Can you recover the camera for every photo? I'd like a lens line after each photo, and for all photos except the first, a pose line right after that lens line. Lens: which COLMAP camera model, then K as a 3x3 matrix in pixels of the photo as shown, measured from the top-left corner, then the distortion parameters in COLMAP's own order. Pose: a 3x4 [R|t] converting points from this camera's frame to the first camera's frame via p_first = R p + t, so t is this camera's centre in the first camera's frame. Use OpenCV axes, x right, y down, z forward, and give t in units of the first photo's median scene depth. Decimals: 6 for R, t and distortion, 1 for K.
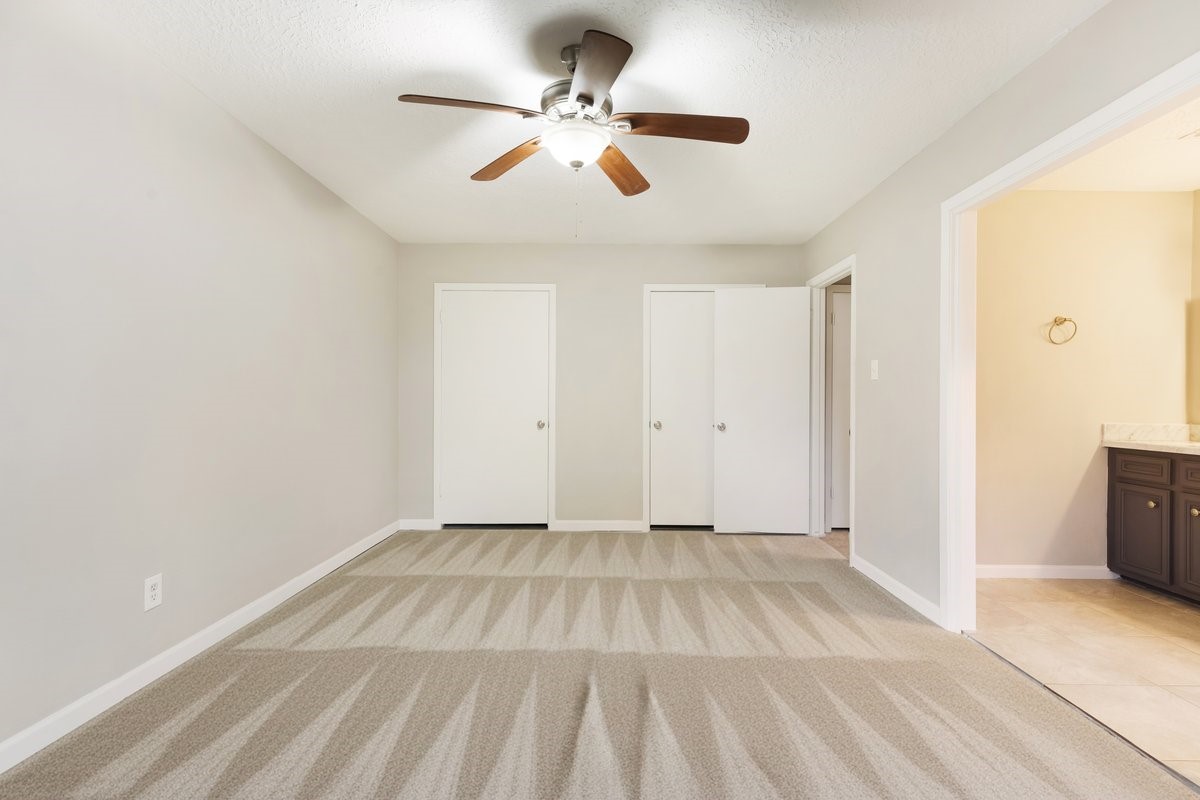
lens RADIAL K [[547.3, 0, 606.0], [0, 547.3, 399.7], [0, 0, 1]] dist [0.000839, 0.000861]
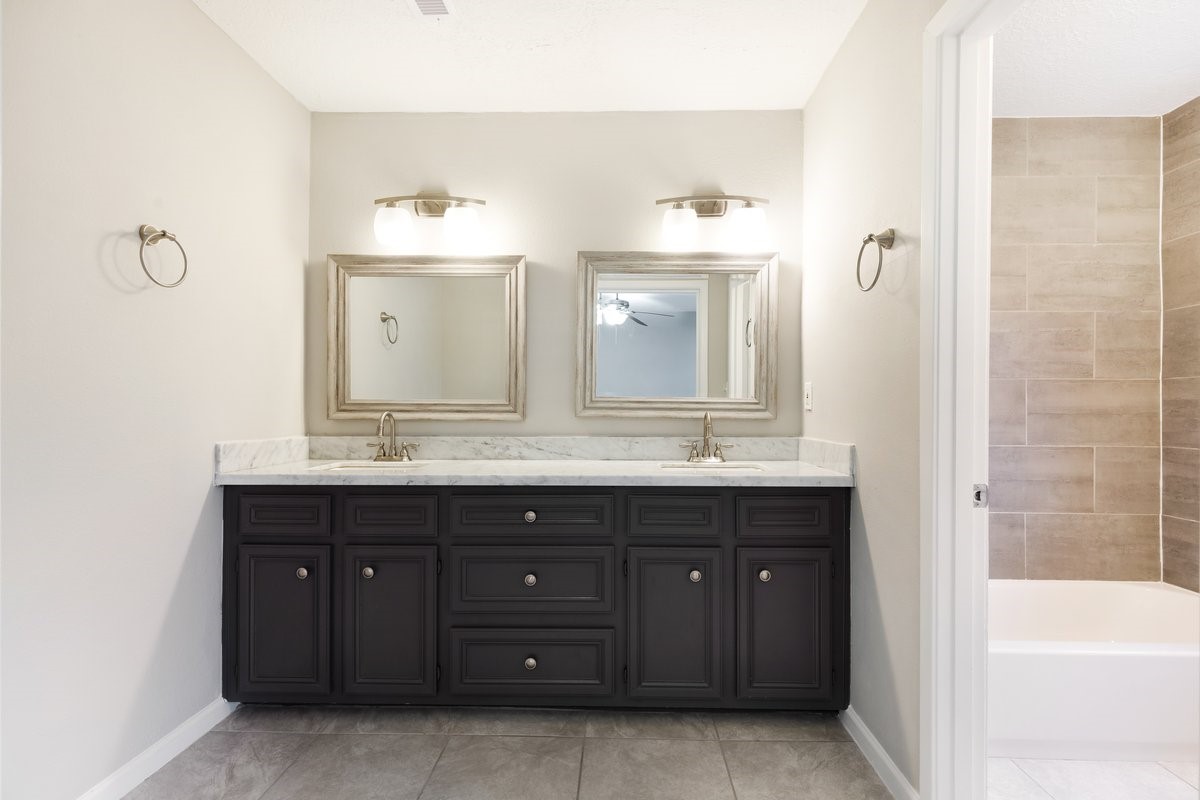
lens RADIAL K [[547.3, 0, 625.9], [0, 547.3, 406.7], [0, 0, 1]] dist [0.000839, 0.000861]
pose [[-0.000378, -0.006119, 0.999981, 0.353539], [-0.004627, 0.999971, 0.006117, 0.000219], [-0.999989, -0.004625, -0.000406, 0.589199]]
